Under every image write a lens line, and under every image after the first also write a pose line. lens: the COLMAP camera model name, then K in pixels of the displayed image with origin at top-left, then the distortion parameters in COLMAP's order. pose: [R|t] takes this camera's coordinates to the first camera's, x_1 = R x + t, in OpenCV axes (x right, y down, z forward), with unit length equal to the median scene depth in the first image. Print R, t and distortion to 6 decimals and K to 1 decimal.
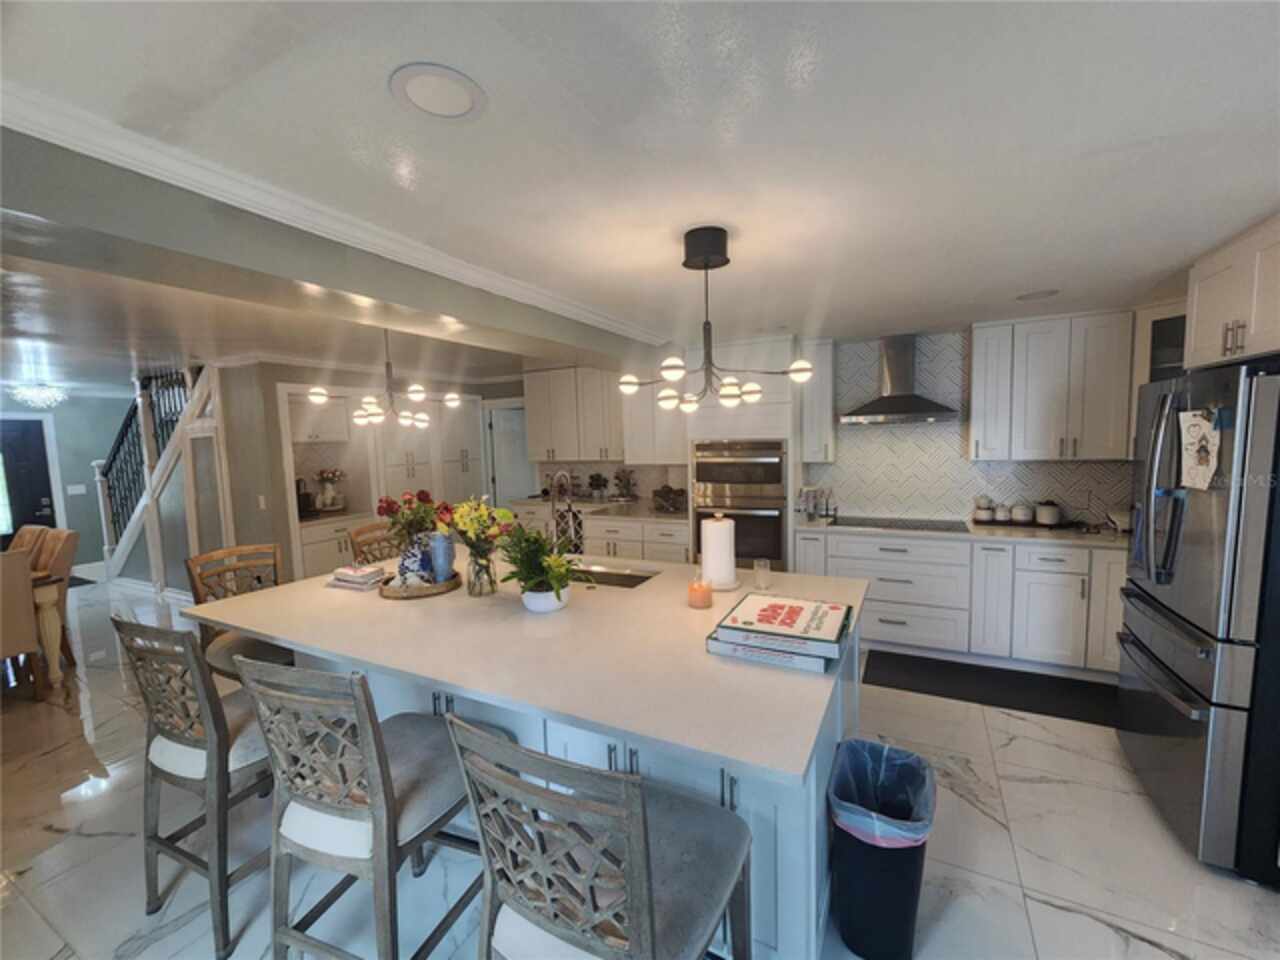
lens RADIAL K [[524.4, 0, 641.2], [0, 524.4, 480.2], [0, 0, 1]] dist [0.000357, 0.000229]
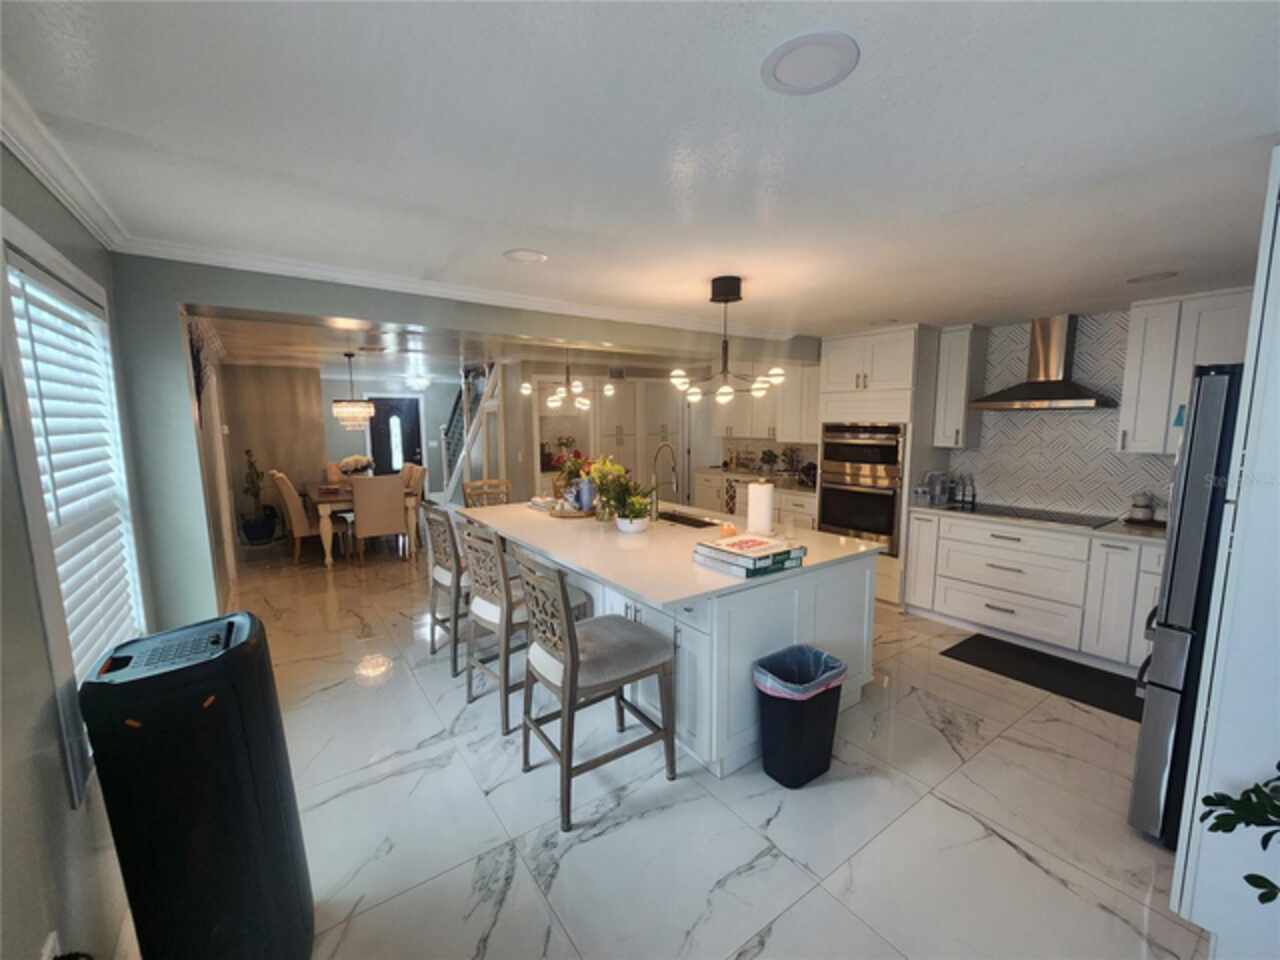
lens RADIAL K [[524.4, 0, 643.9], [0, 524.4, 480.0], [0, 0, 1]] dist [0.000357, 0.000229]
pose [[0.895159, 0.074927, -0.439404, 0.278667], [-0.055824, 0.996854, 0.056258, 0.005222], [0.442237, -0.025831, 0.896526, -0.187458]]
